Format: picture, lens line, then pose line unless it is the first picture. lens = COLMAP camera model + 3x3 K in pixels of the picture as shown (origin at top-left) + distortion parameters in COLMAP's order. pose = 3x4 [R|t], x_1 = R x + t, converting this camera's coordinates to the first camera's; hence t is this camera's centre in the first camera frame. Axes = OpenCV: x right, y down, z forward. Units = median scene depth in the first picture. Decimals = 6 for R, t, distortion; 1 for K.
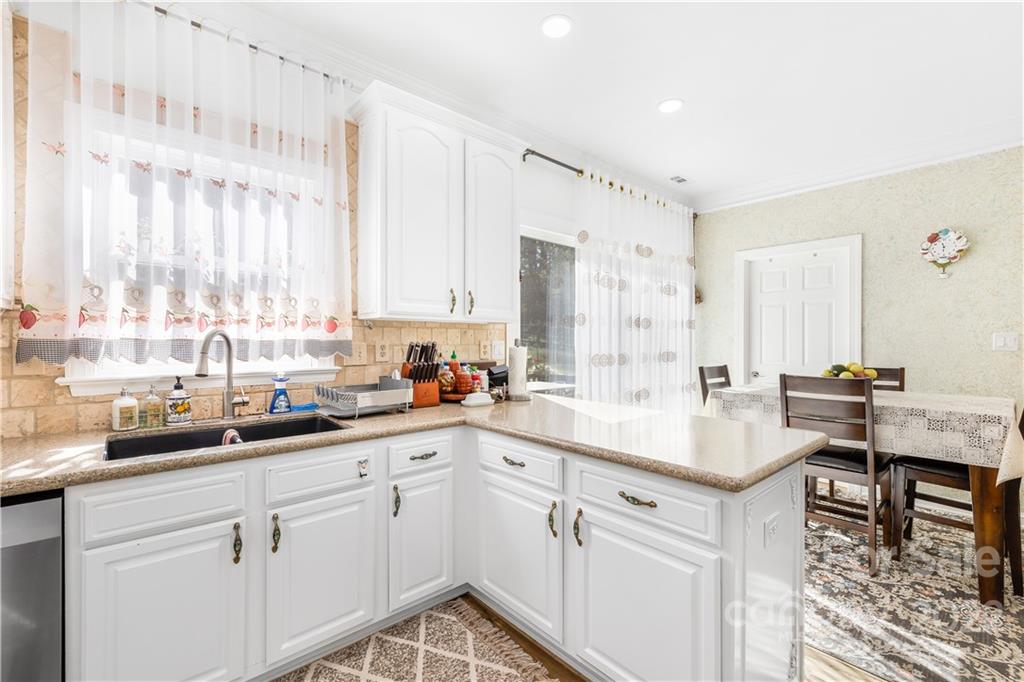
lens RADIAL K [[434.4, 0, 511.9], [0, 434.4, 342.3], [0, 0, 1]] dist [0.010519, 0.000025]
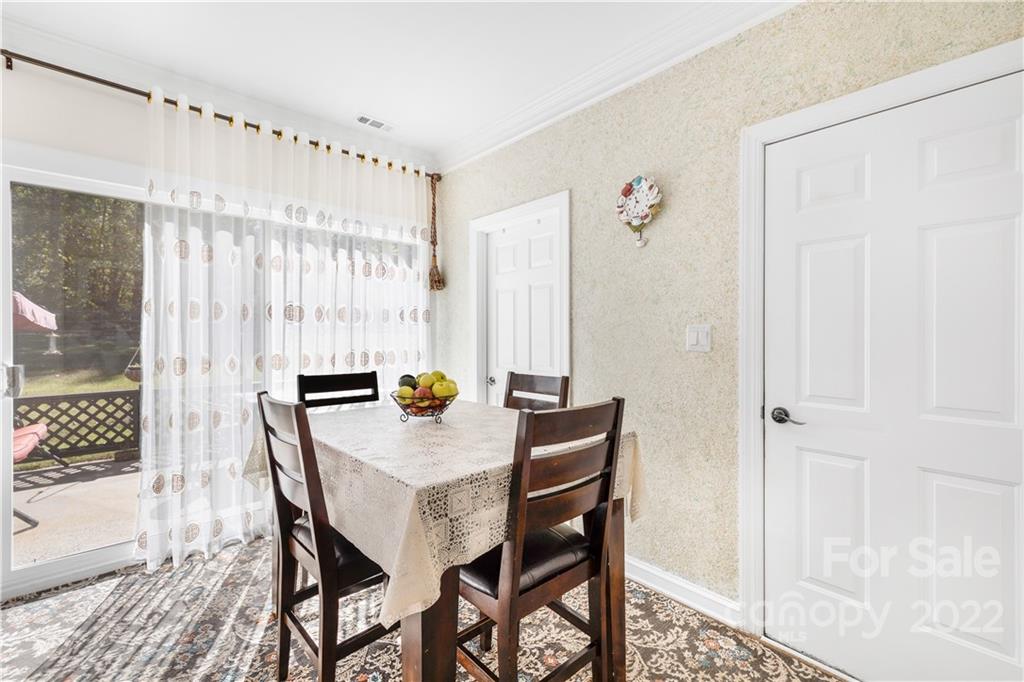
lens RADIAL K [[437.7, 0, 508.1], [0, 437.7, 337.4], [0, 0, 1]] dist [0.008641, -0.000609]
pose [[0.999994, 0.002059, 0.002625, 0.739817], [-0.002044, 0.999982, -0.005602, 0.001992], [-0.002636, 0.005596, 0.999981, 0.291442]]
